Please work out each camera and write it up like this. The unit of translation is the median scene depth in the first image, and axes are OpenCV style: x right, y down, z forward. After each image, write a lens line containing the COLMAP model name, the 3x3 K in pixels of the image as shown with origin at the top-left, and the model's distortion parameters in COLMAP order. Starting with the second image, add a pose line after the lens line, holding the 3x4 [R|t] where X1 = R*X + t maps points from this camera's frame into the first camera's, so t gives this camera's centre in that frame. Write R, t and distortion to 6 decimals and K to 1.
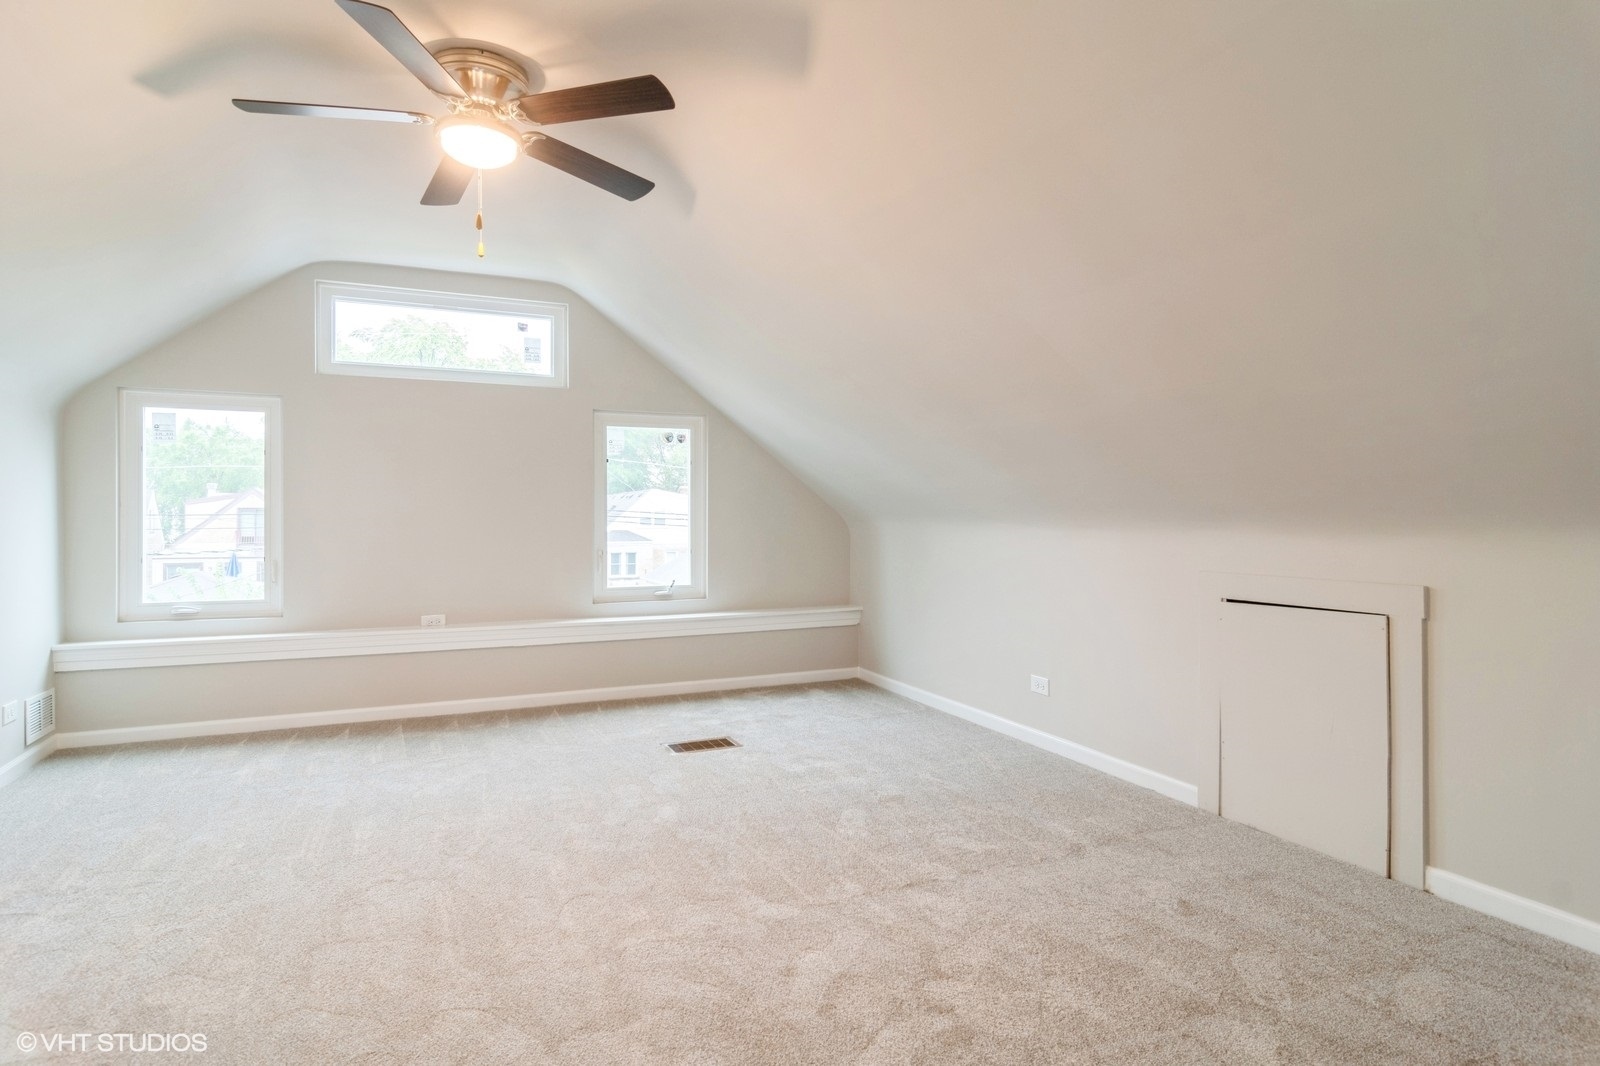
lens RADIAL K [[856.0, 0, 802.0], [0, 856.0, 530.0], [0, 0, 1]] dist [-0.006293, 0.002599]
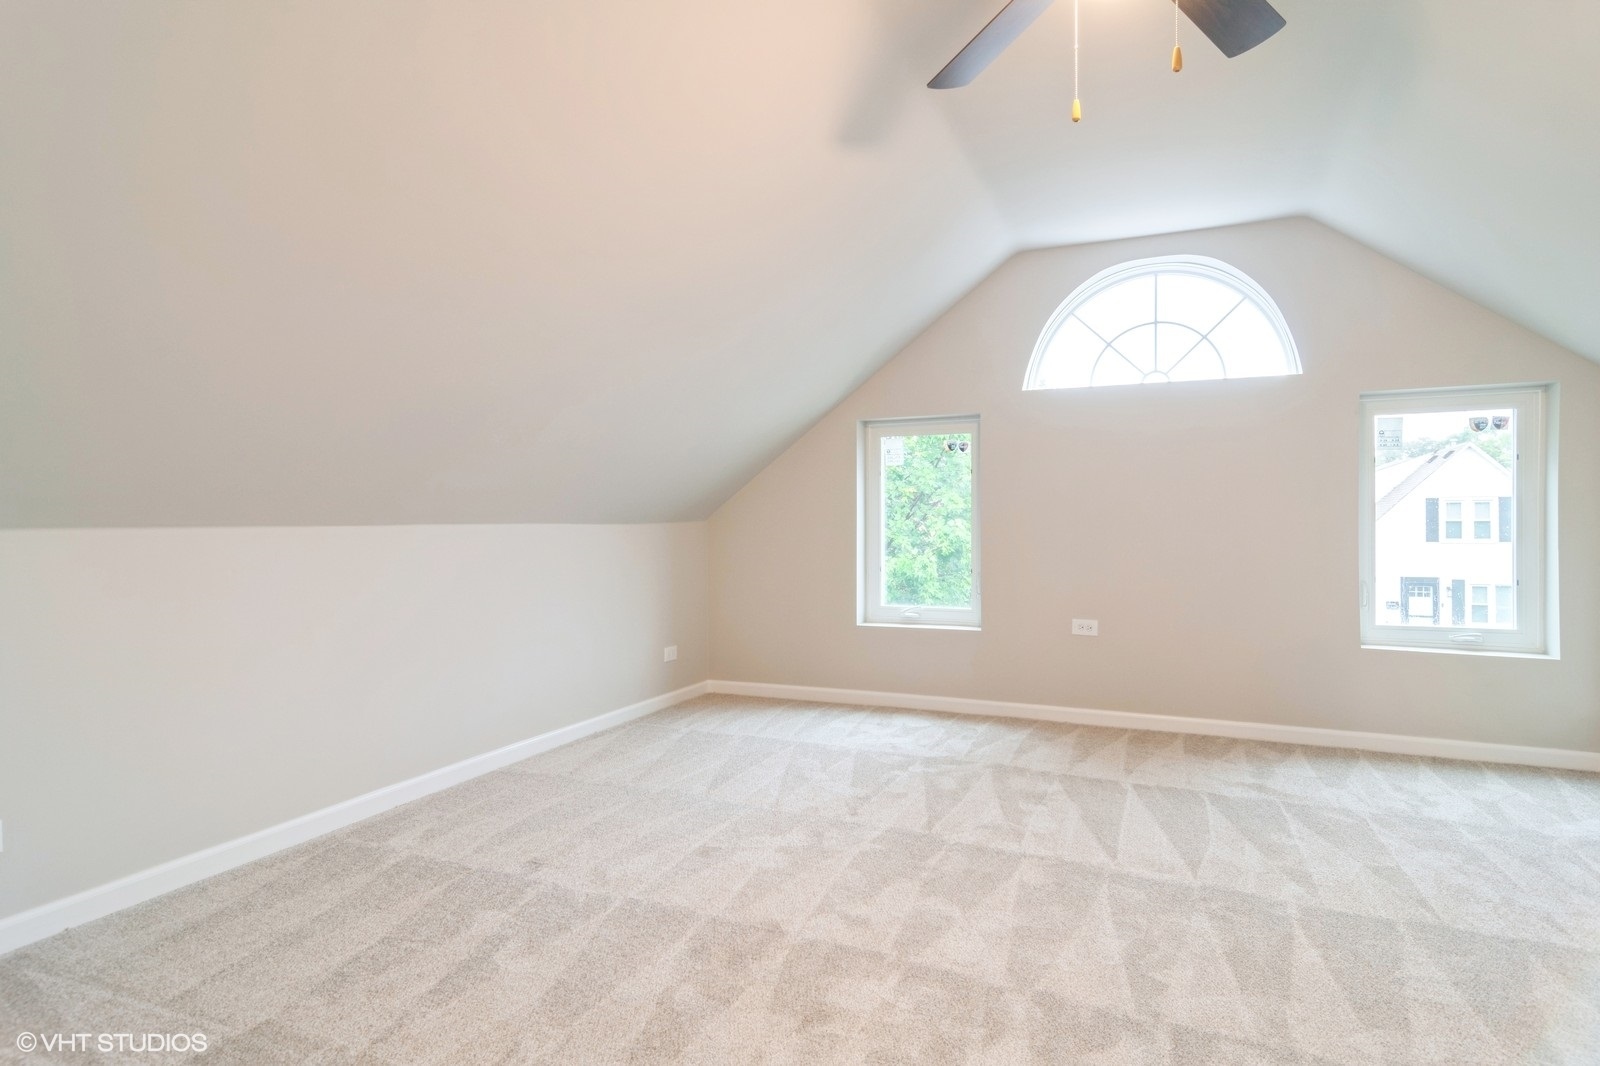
lens RADIAL K [[856.0, 0, 802.9], [0, 856.0, 536.5], [0, 0, 1]] dist [-0.006293, 0.002599]
pose [[0.681136, 0.009618, -0.732093, -0.016846], [-0.006029, 0.999953, 0.007529, -0.015968], [0.732132, -0.000715, 0.681163, 0.098084]]
